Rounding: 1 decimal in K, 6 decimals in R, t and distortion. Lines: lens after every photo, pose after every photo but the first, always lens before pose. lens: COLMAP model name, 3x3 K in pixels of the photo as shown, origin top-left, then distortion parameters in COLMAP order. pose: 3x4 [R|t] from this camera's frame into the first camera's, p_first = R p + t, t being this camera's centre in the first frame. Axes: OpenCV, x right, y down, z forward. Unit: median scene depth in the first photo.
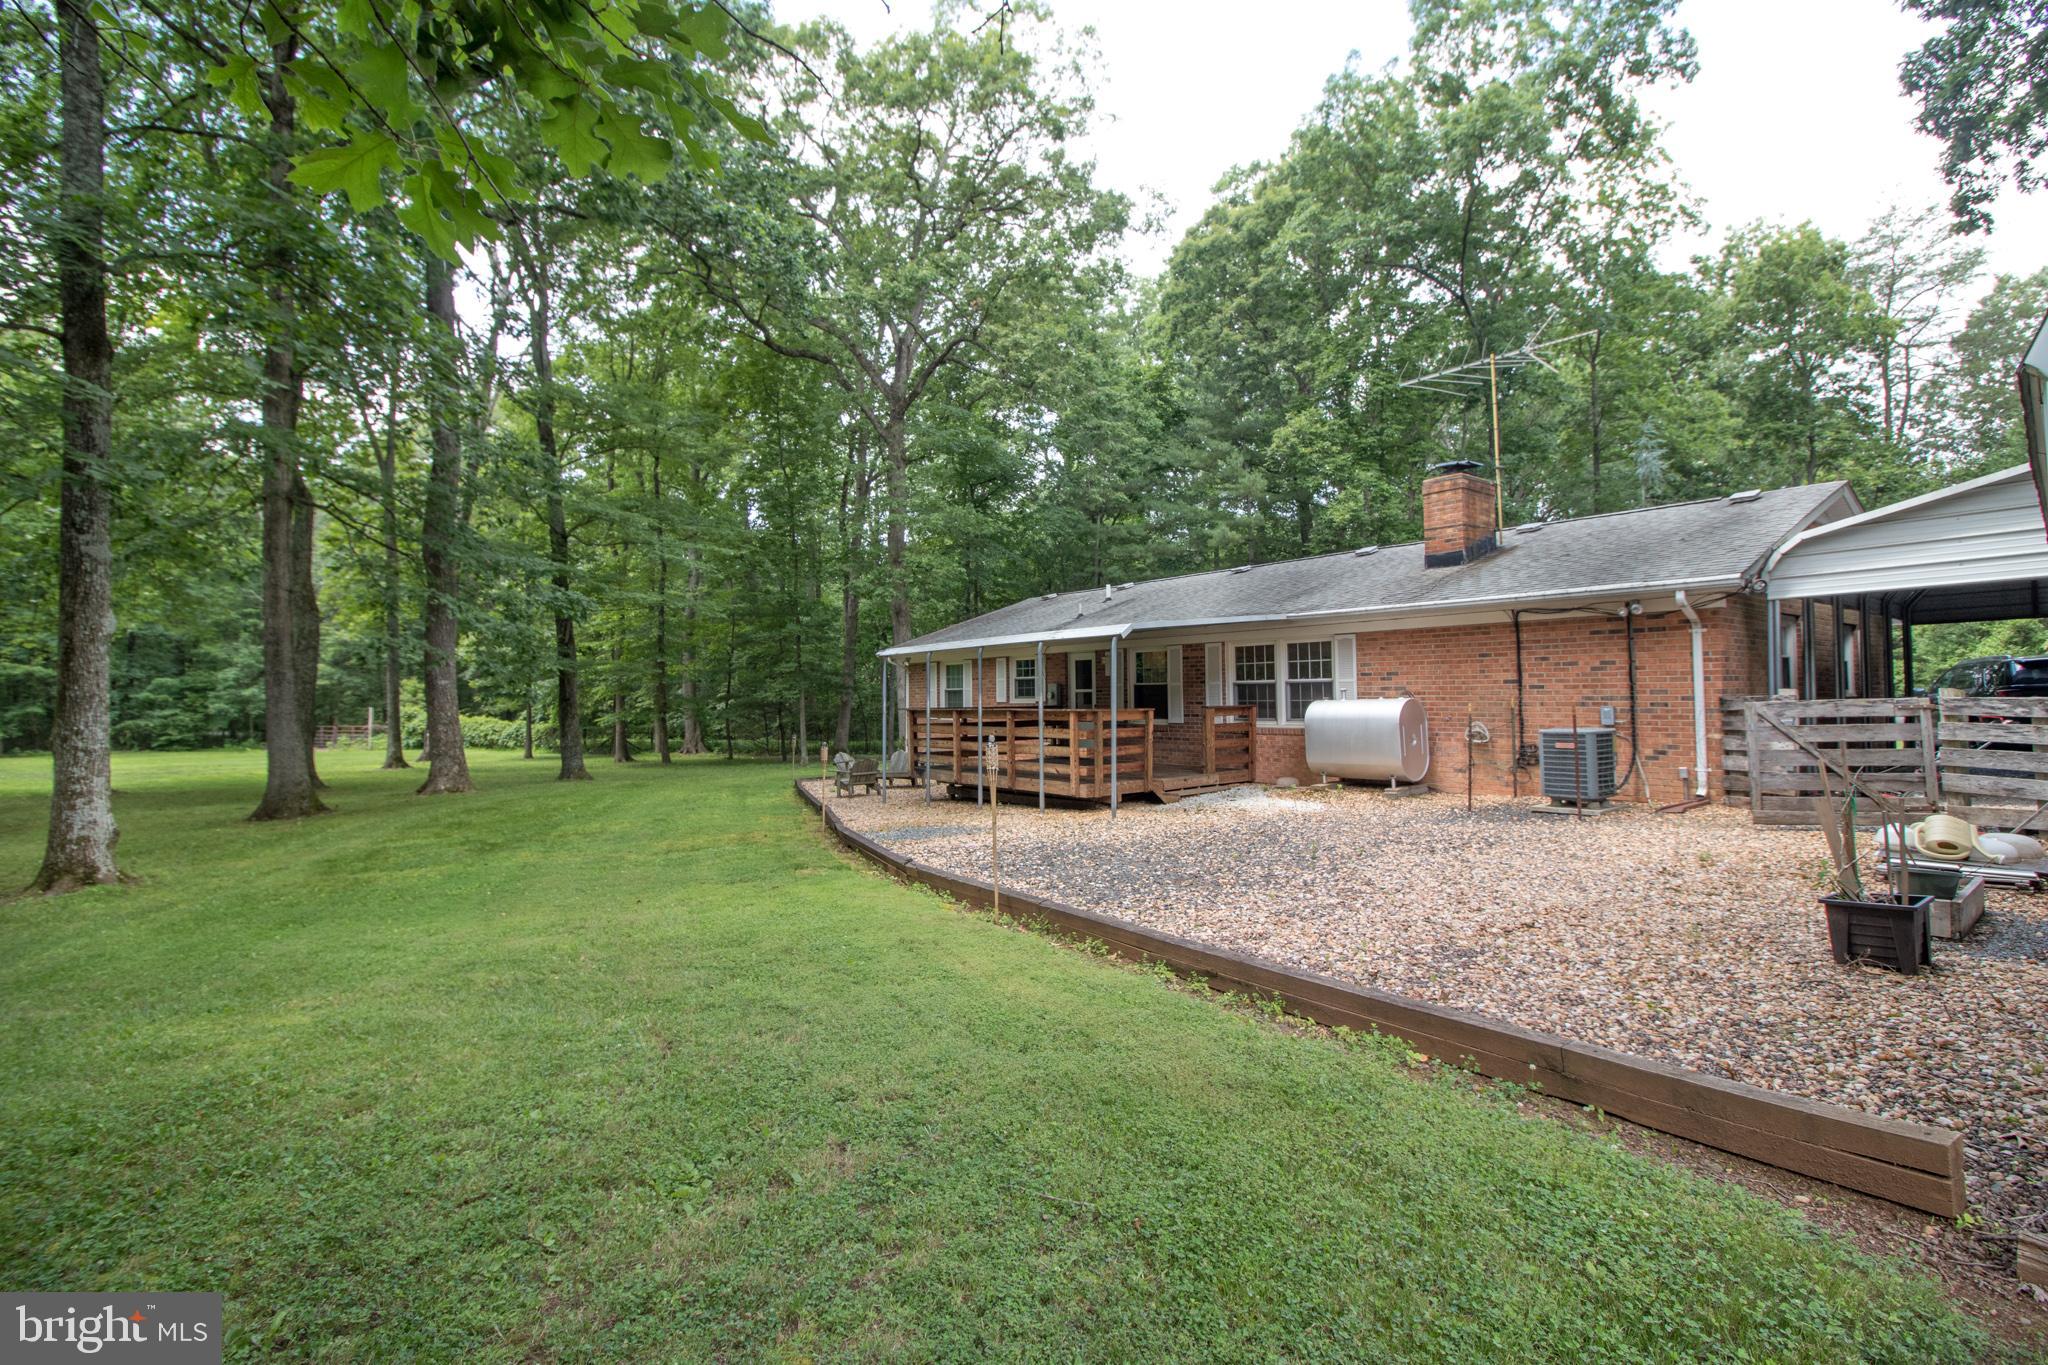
lens RADIAL K [[960.9, 0, 1029.1], [0, 960.9, 675.4], [0, 0, 1]] dist [-0.002228, -0.004642]
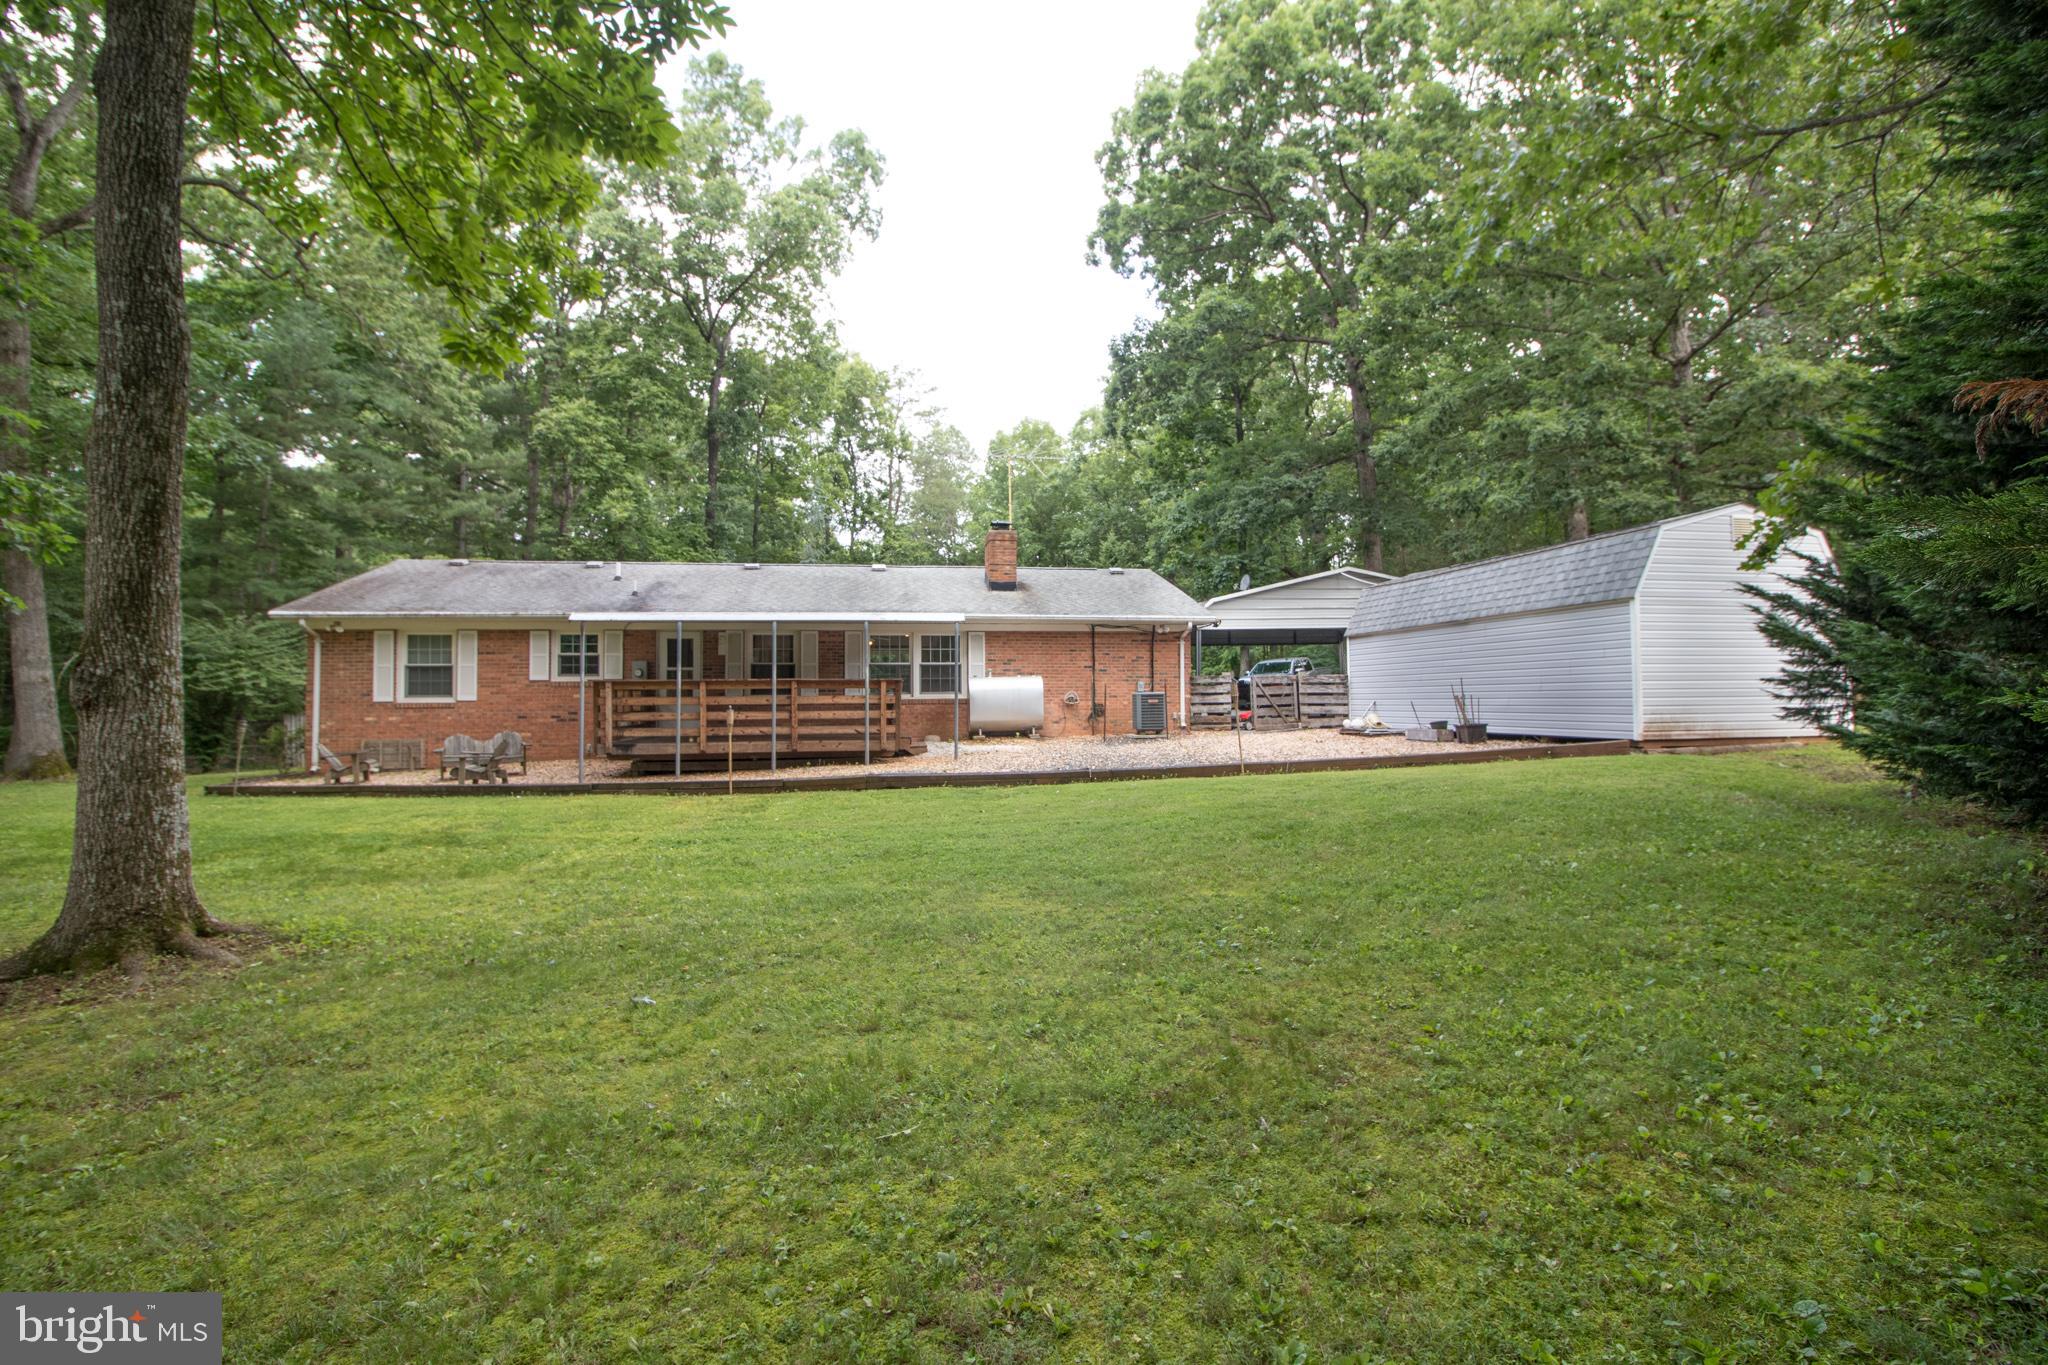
lens RADIAL K [[960.9, 0, 1036.3], [0, 960.9, 688.8], [0, 0, 1]] dist [-0.002228, -0.004642]
pose [[0.502573, 0.010504, 0.864471, -0.865512], [-0.019768, 0.999804, -0.000656, 0.041437], [-0.864309, -0.016759, 0.502682, 0.204479]]
